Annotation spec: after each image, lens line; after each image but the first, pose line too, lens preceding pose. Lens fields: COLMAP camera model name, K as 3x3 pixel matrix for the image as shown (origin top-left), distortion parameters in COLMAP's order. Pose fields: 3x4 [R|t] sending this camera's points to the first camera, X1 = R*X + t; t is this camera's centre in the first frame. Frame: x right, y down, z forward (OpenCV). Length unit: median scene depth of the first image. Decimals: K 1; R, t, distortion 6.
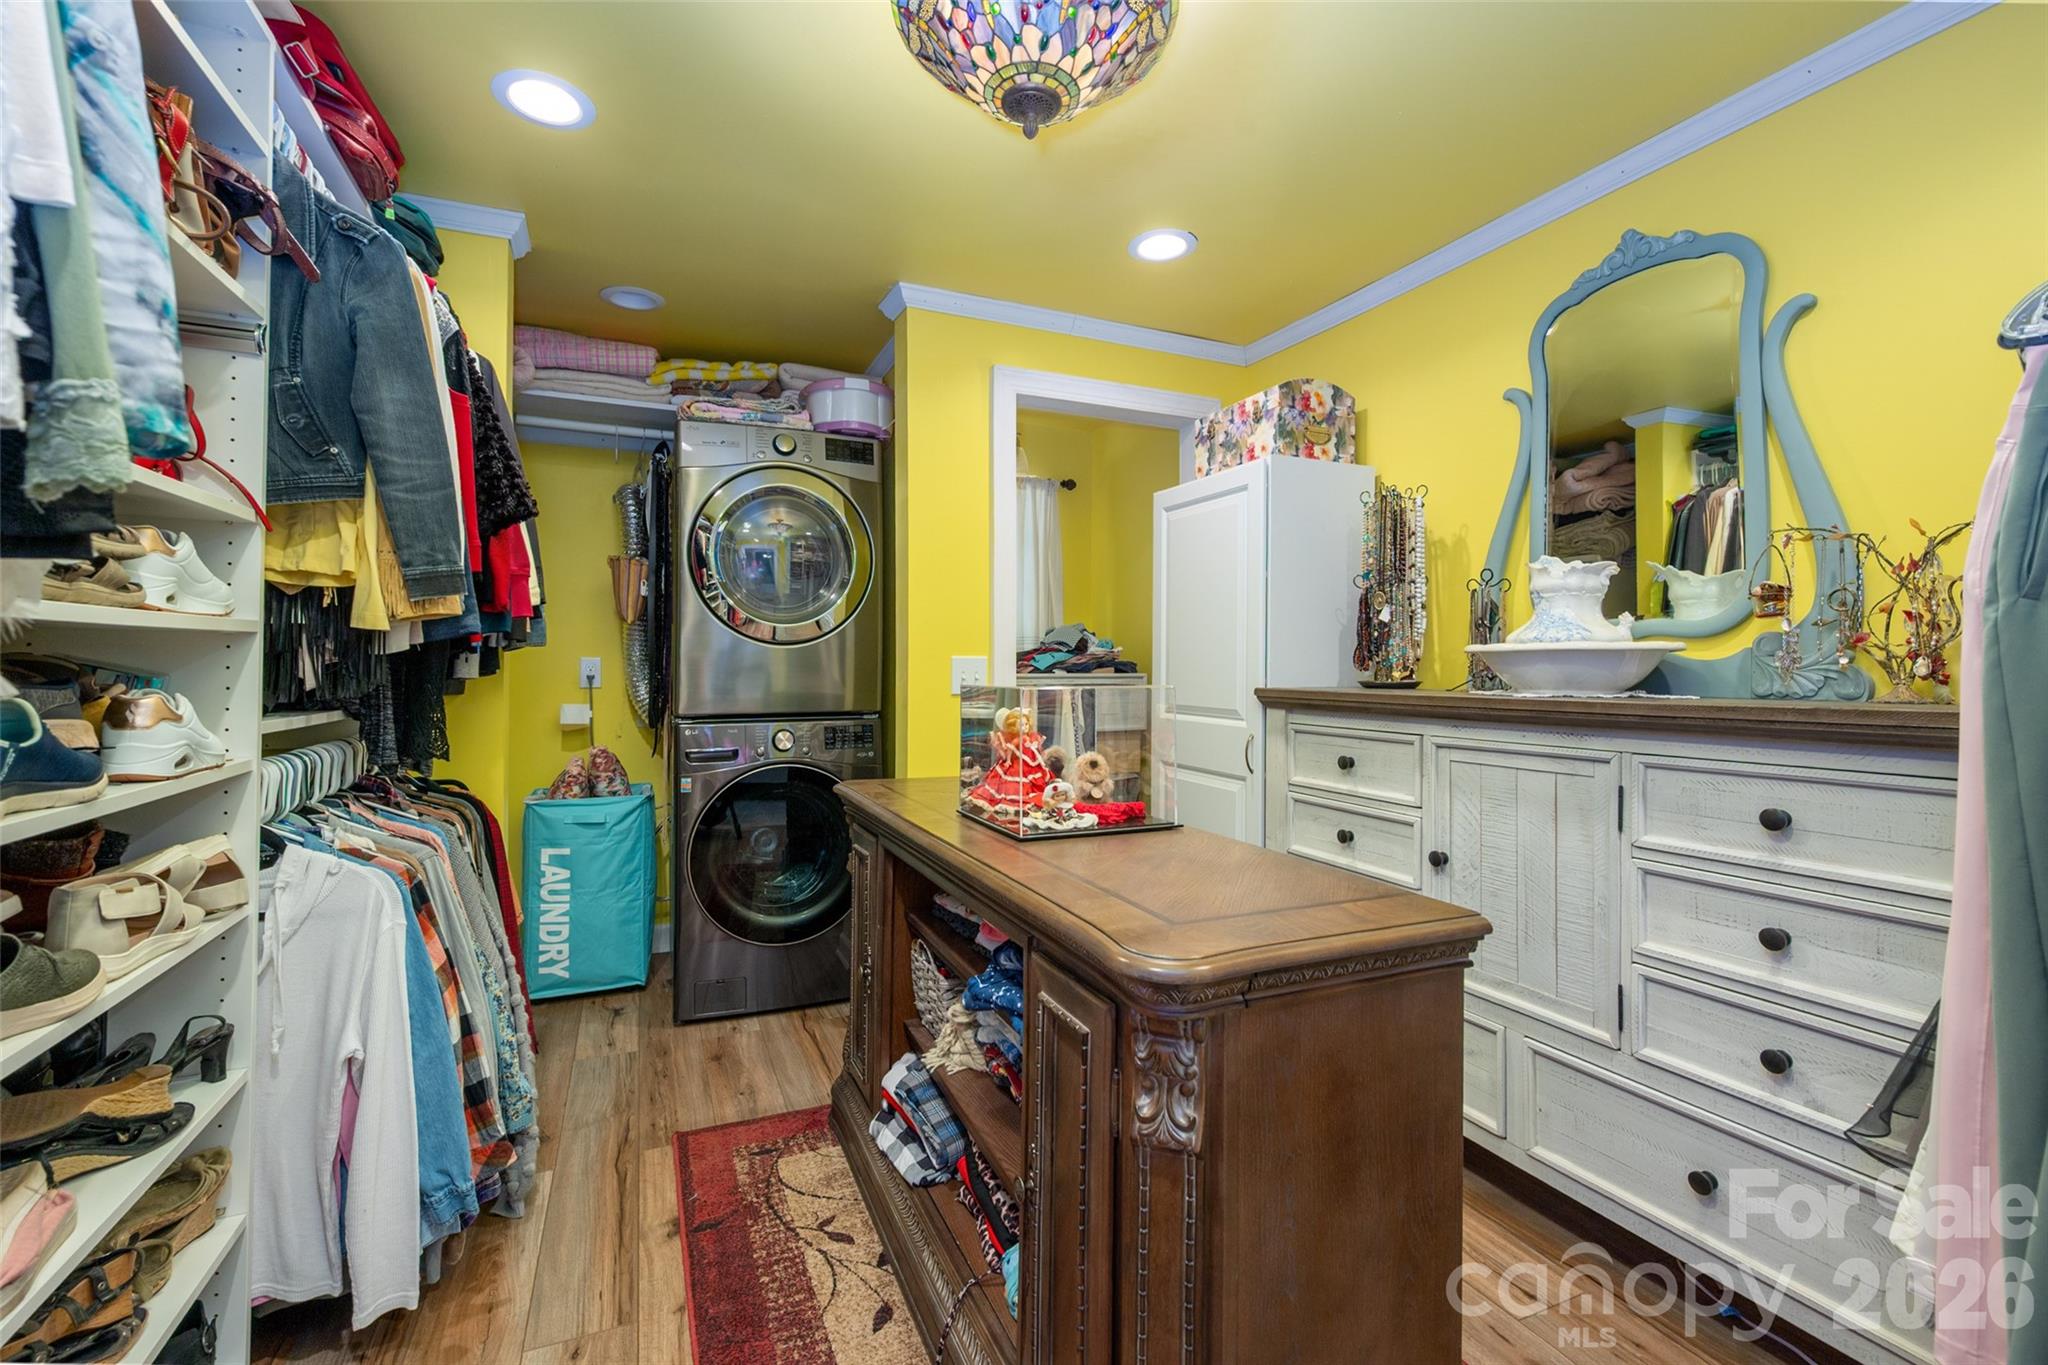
lens RADIAL K [[876.2, 0, 1024.2], [0, 876.2, 660.9], [0, 0, 1]] dist [0.000448, 0.000051]
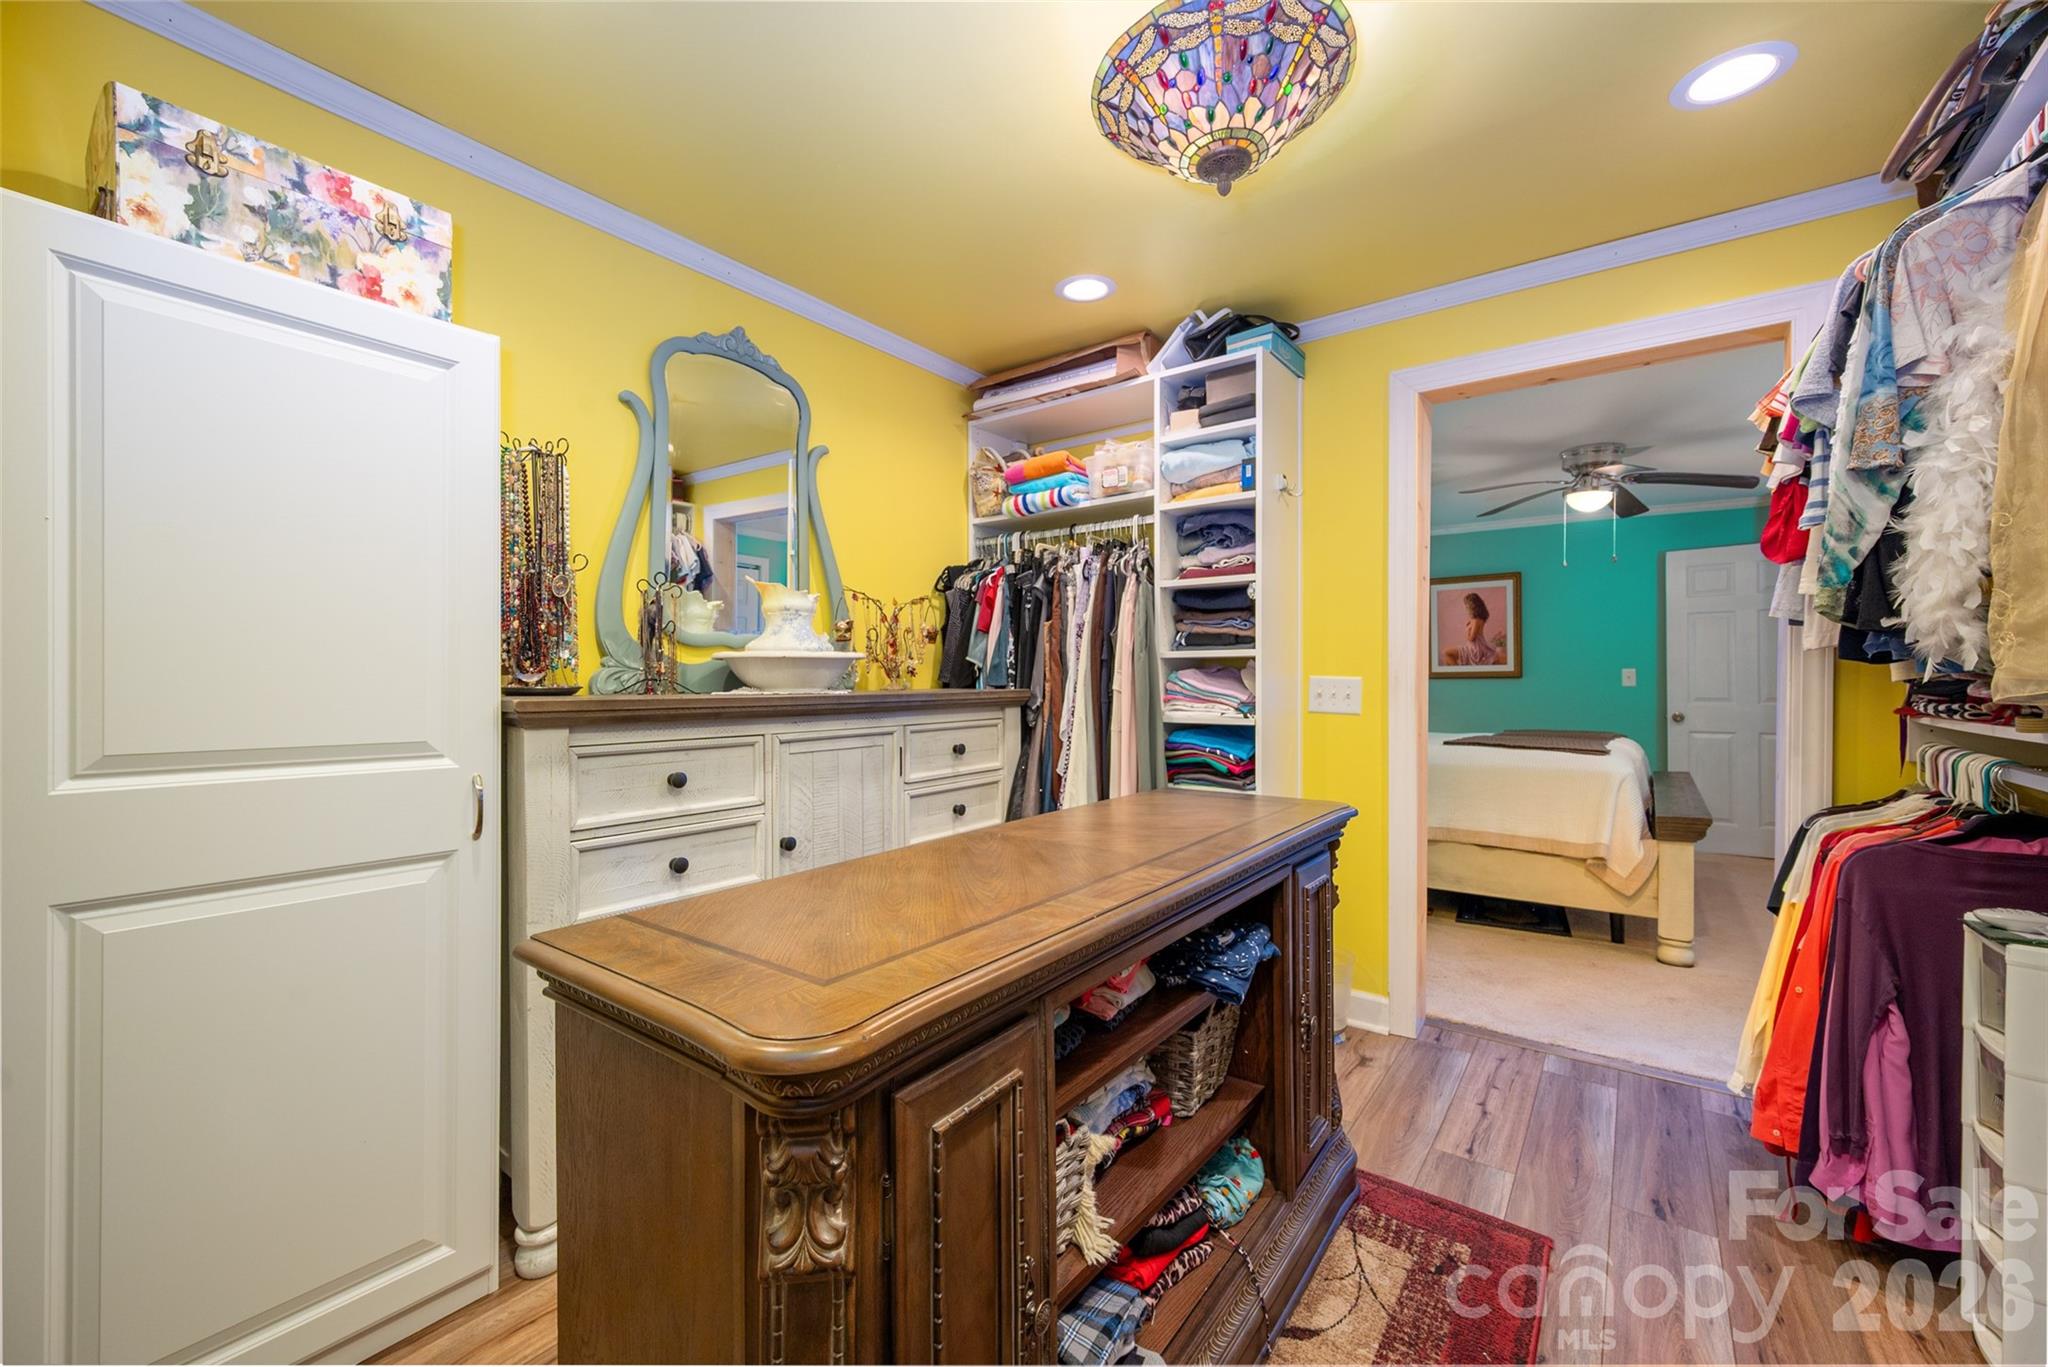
lens RADIAL K [[822.5, 0, 1031.2], [0, 822.5, 662.3], [0, 0, 1]] dist [0.001979, 0.000016]
pose [[-0.499154, 0.005625, 0.866495, -0.521159], [-0.016112, 0.999746, -0.015771, 0.007999], [-0.866364, -0.021833, -0.498936, 1.138692]]
